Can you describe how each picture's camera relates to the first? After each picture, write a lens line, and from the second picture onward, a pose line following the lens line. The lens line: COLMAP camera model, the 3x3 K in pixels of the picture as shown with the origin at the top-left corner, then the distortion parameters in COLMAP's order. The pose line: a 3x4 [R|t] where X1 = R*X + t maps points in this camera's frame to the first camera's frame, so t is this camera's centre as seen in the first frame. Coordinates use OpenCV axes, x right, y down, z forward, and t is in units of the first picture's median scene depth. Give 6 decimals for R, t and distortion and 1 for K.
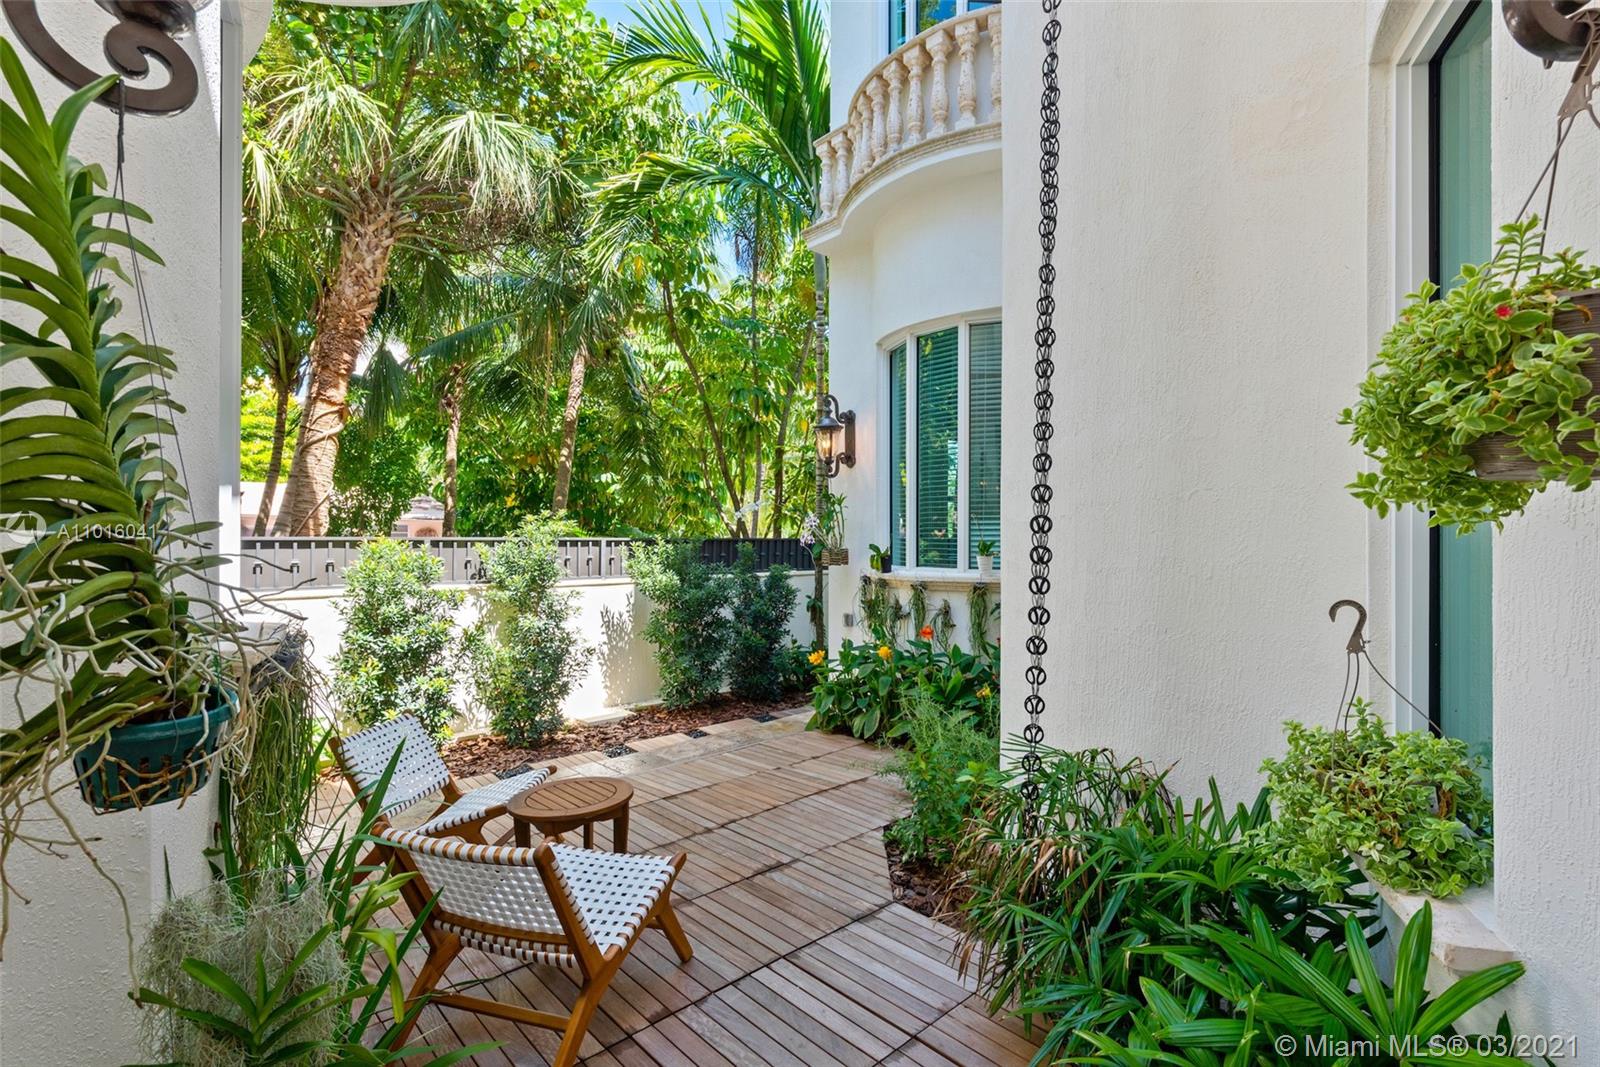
lens RADIAL K [[759.7, 0, 798.8], [0, 759.7, 539.5], [0, 0, 1]] dist [-0.004271, -0.000288]
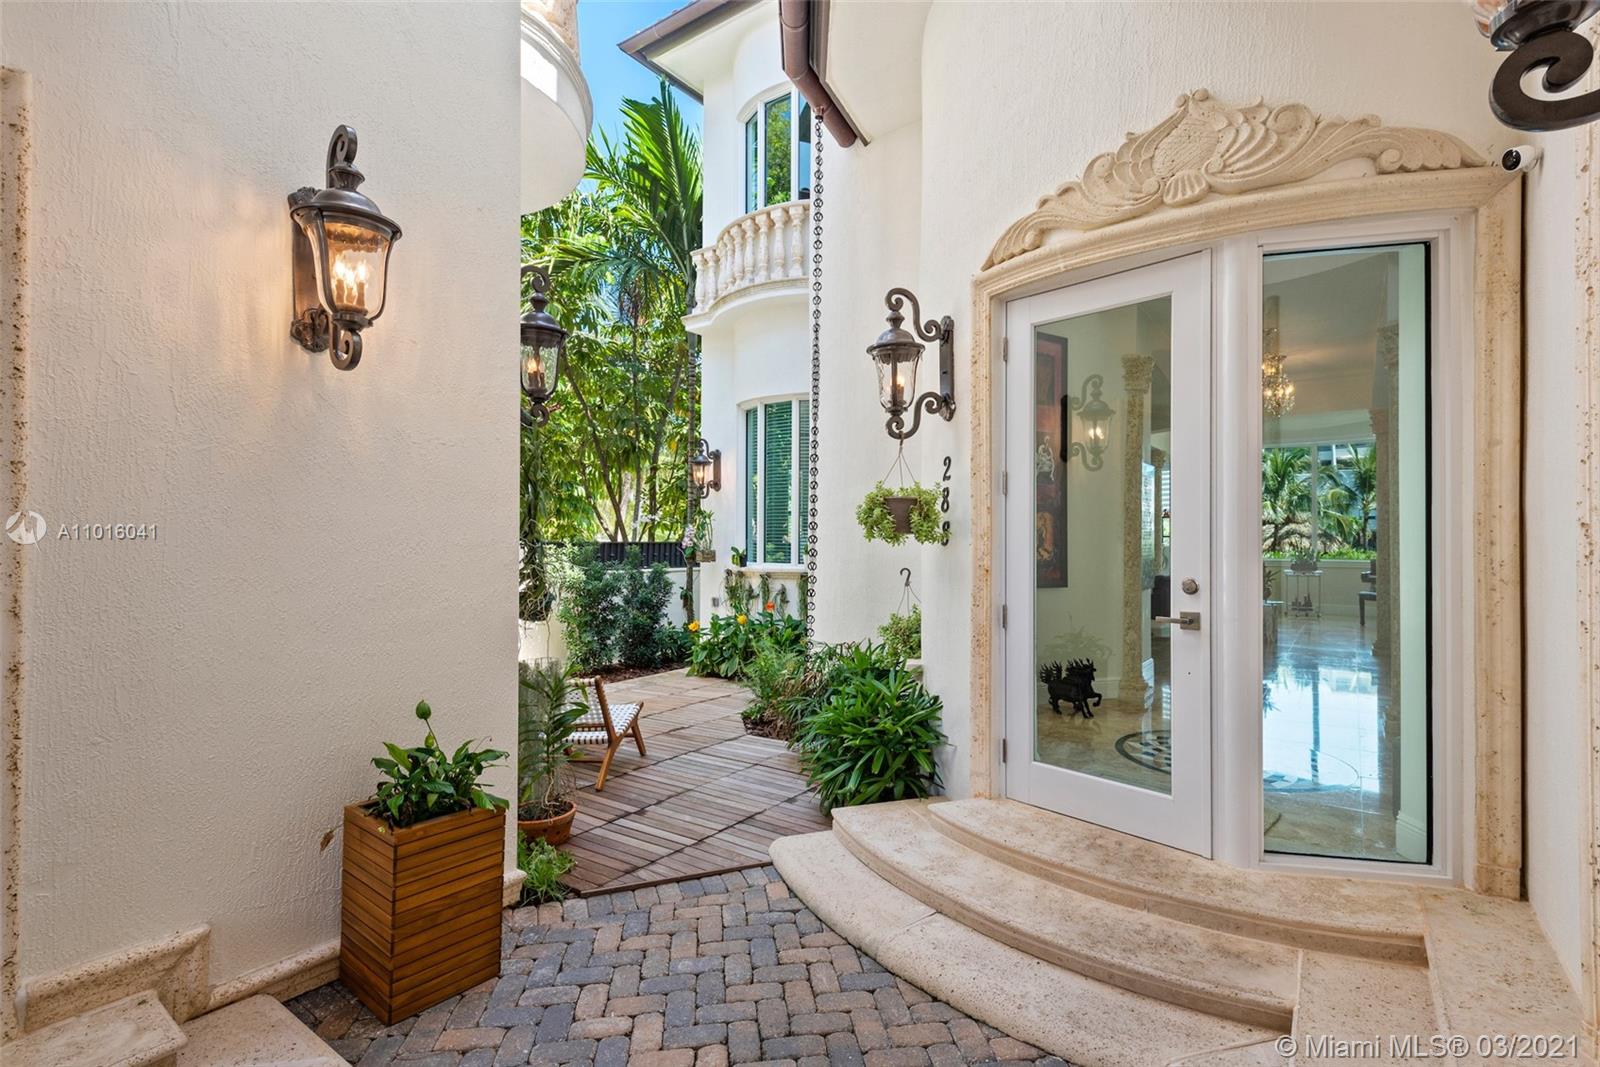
lens RADIAL K [[758.0, 0, 806.9], [0, 758.0, 539.5], [0, 0, 1]] dist [0.017810, -0.001467]
pose [[0.980011, 0.004053, 0.198904, -0.047662], [-0.003598, 0.999990, -0.002650, -0.004075], [-0.198913, 0.001881, 0.980015, -0.395143]]
